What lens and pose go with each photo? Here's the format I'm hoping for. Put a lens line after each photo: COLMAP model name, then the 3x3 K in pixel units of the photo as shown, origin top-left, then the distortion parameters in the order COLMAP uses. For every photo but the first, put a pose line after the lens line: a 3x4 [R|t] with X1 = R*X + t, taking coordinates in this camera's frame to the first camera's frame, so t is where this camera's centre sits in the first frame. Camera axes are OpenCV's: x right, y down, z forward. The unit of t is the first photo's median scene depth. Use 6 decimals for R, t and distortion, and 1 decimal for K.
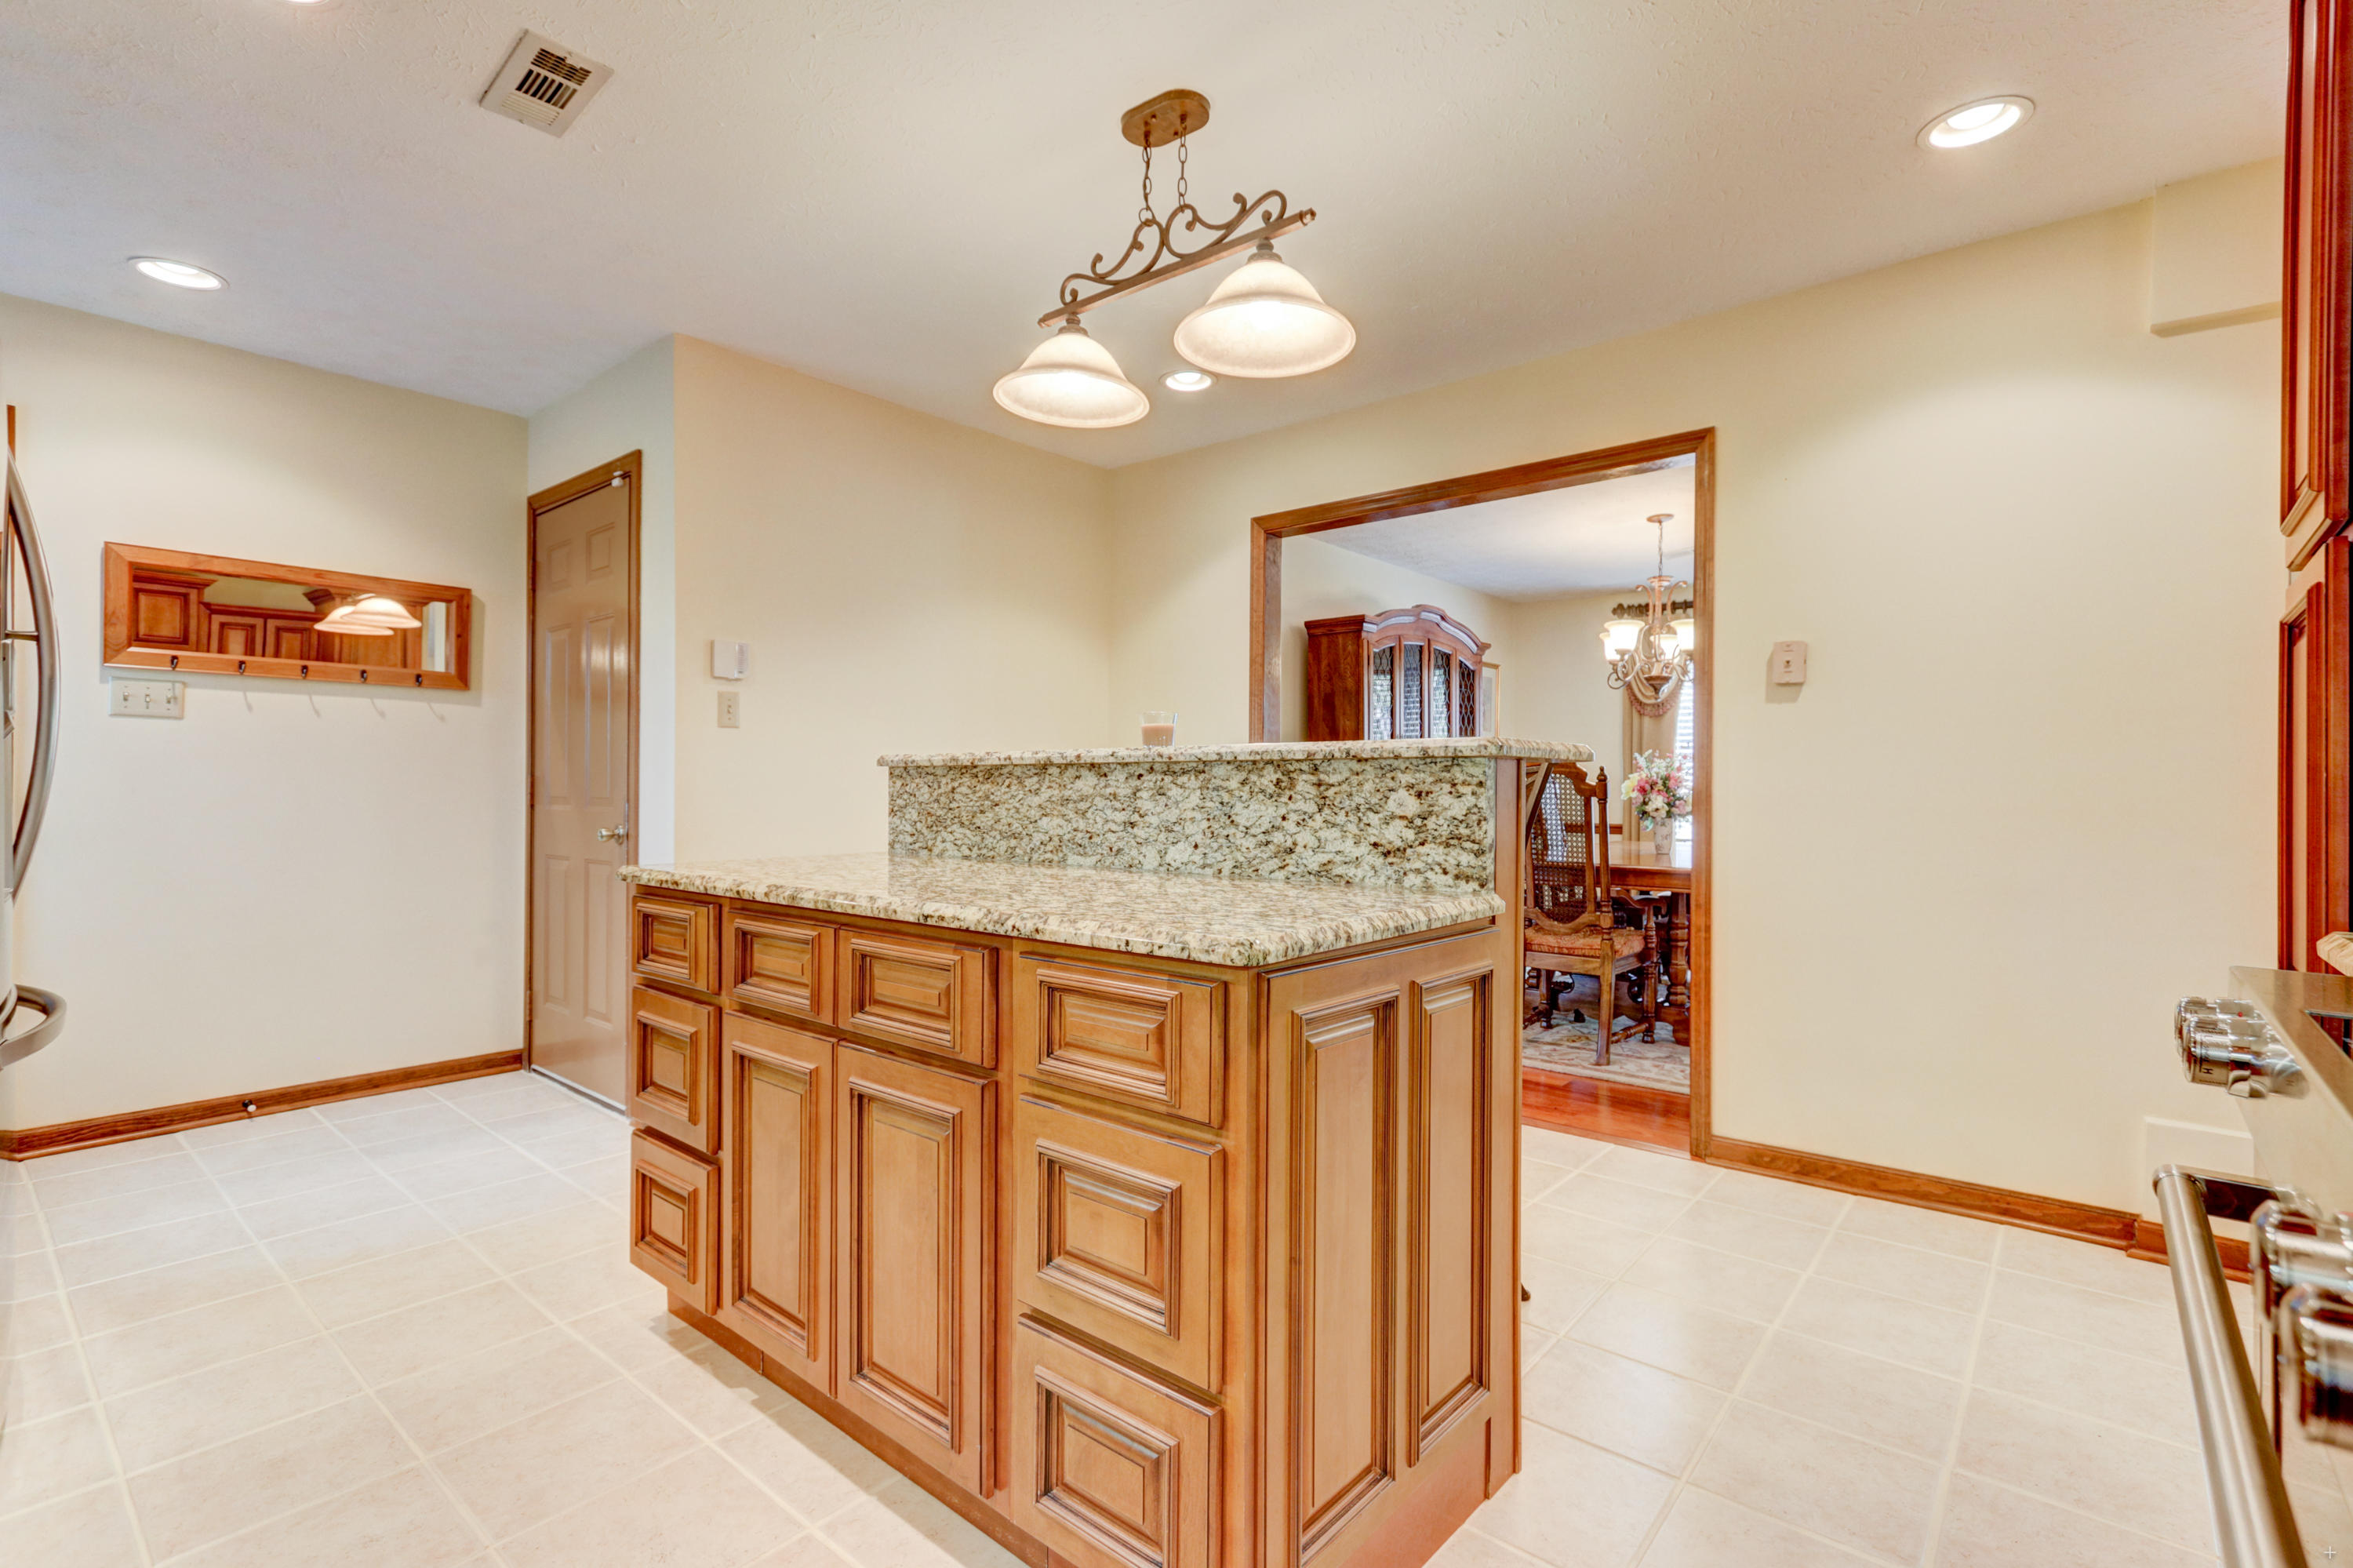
lens RADIAL K [[1058.3, 0, 1218.6], [0, 1058.3, 785.7], [0, 0, 1]] dist [0.001706, -0.000213]
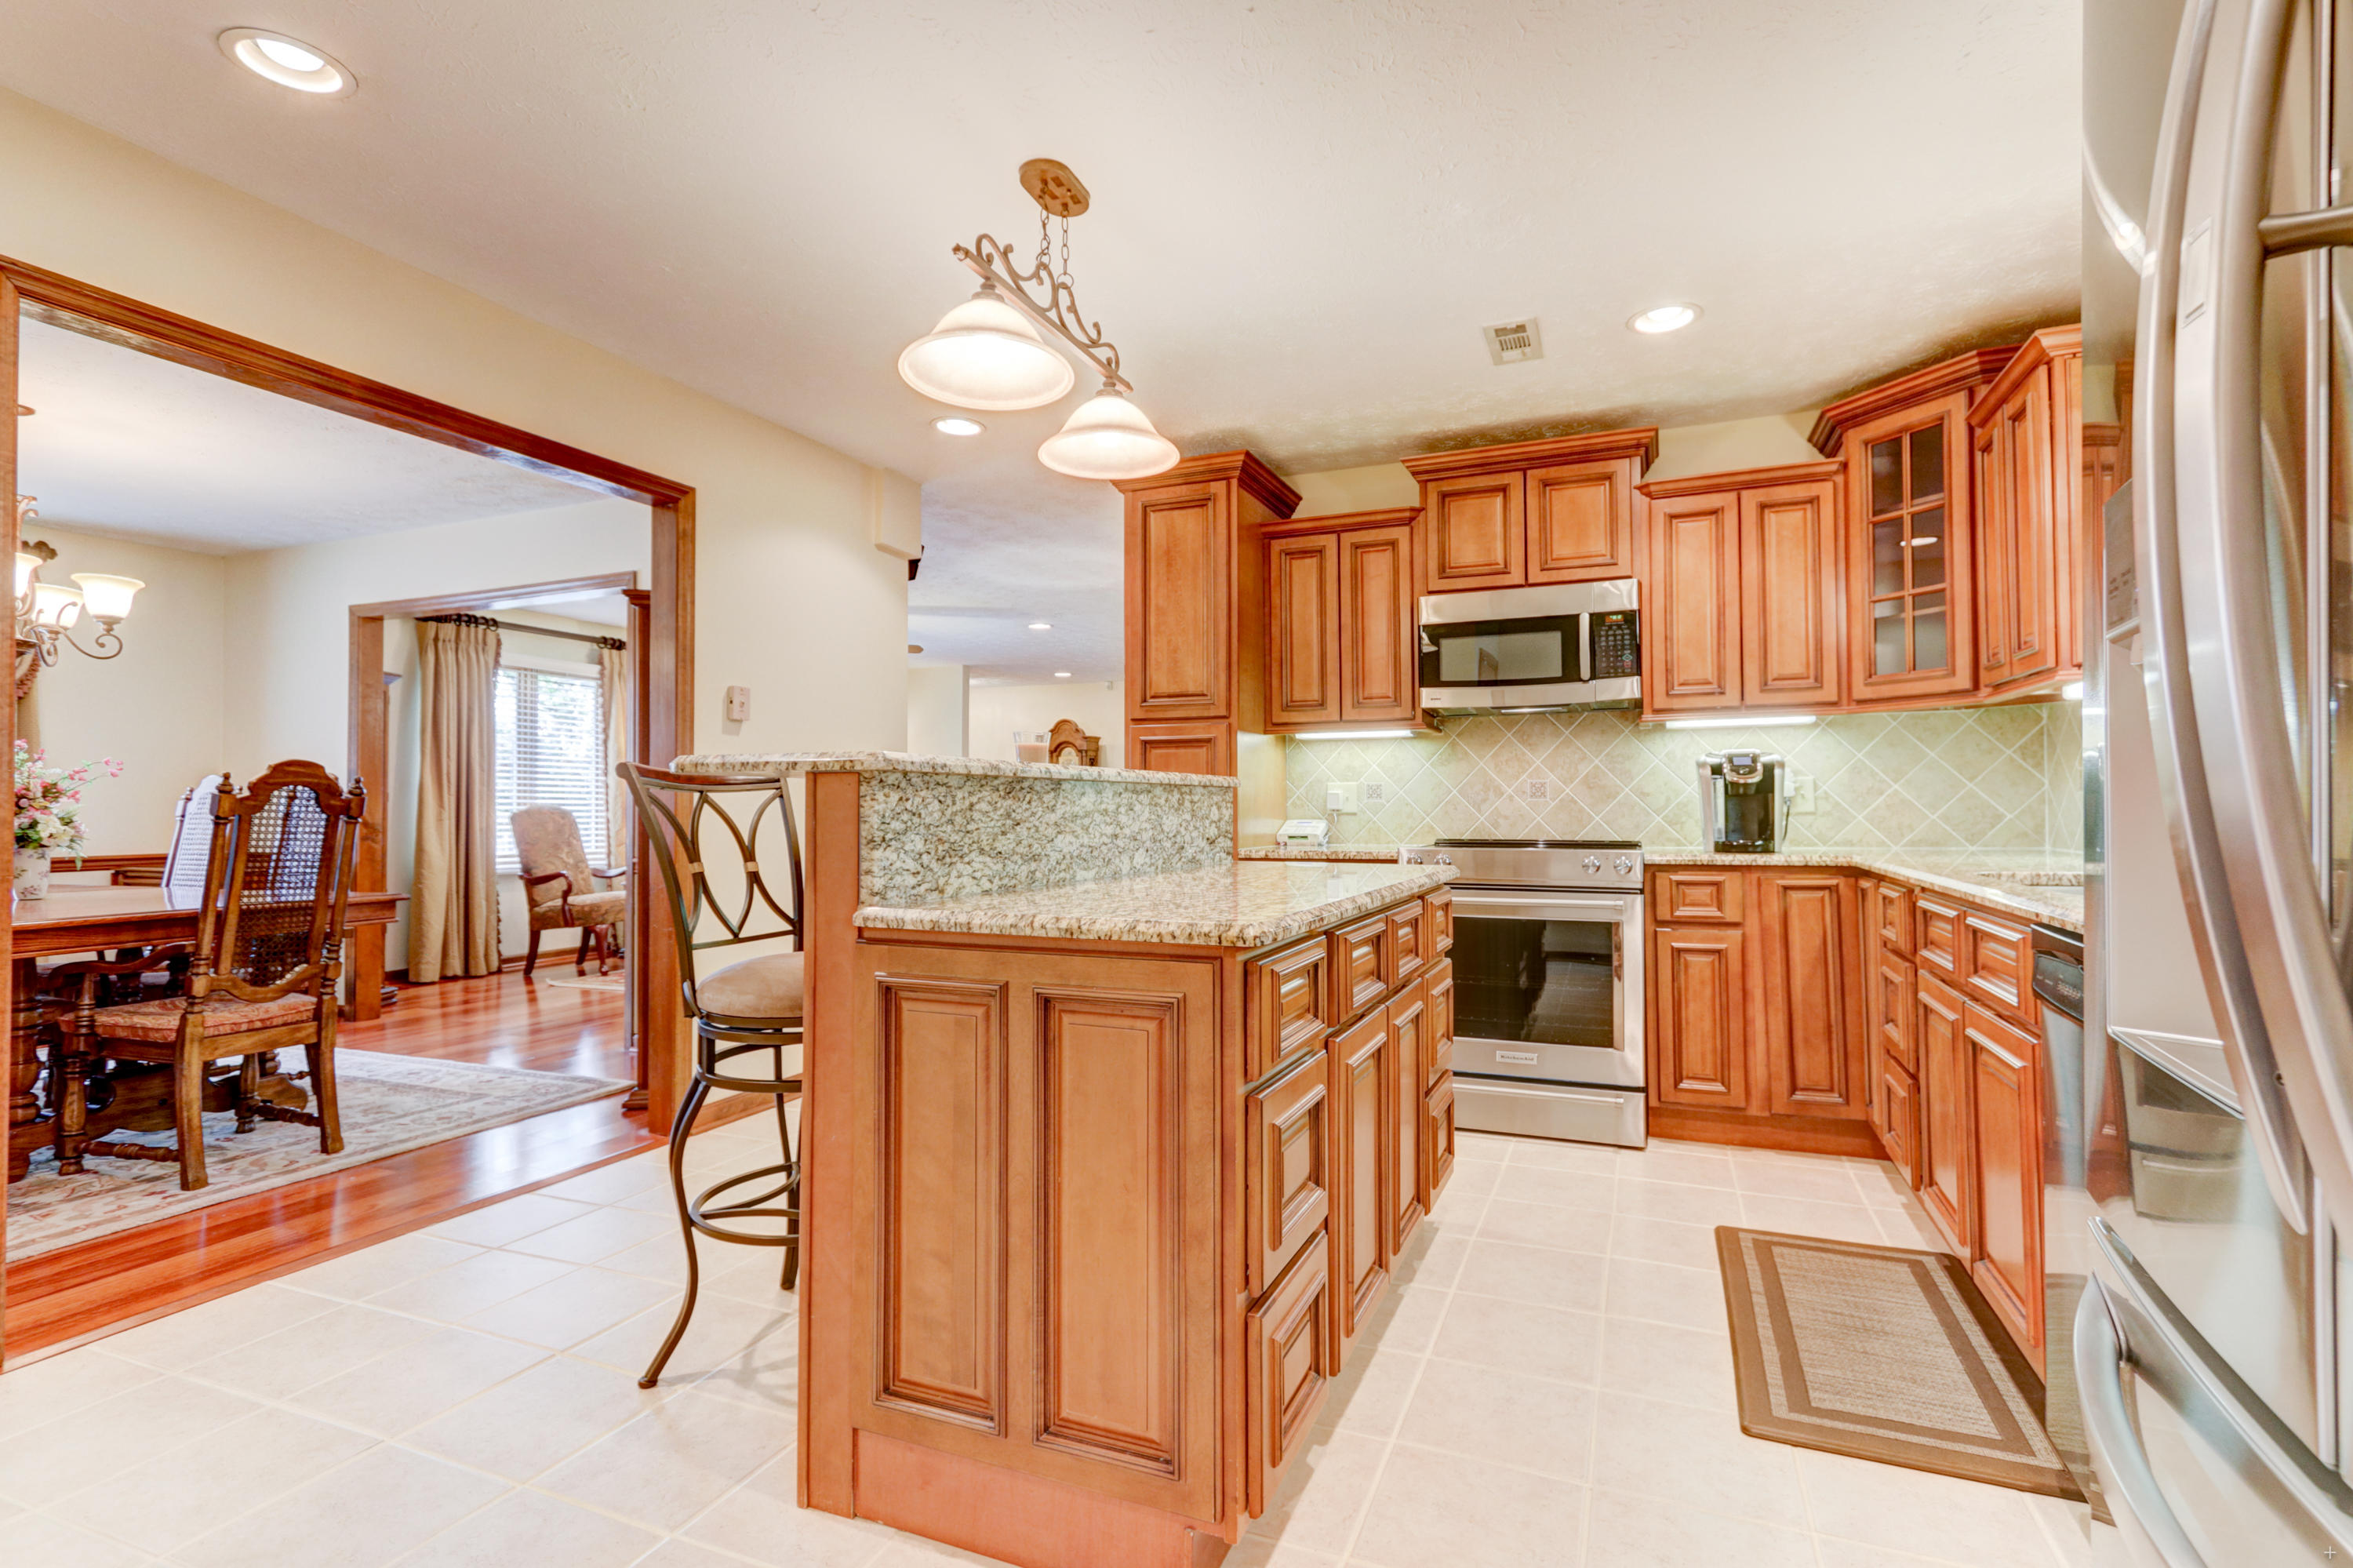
lens RADIAL K [[1118.0, 0, 1176.6], [0, 1118.0, 774.0], [0, 0, 1]] dist [0.000999, 0.000146]
pose [[-0.276402, 0.026321, 0.960682, -1.111751], [-0.002042, 0.999607, -0.027975, 0.002746], [-0.961040, -0.009694, -0.276240, 1.128499]]
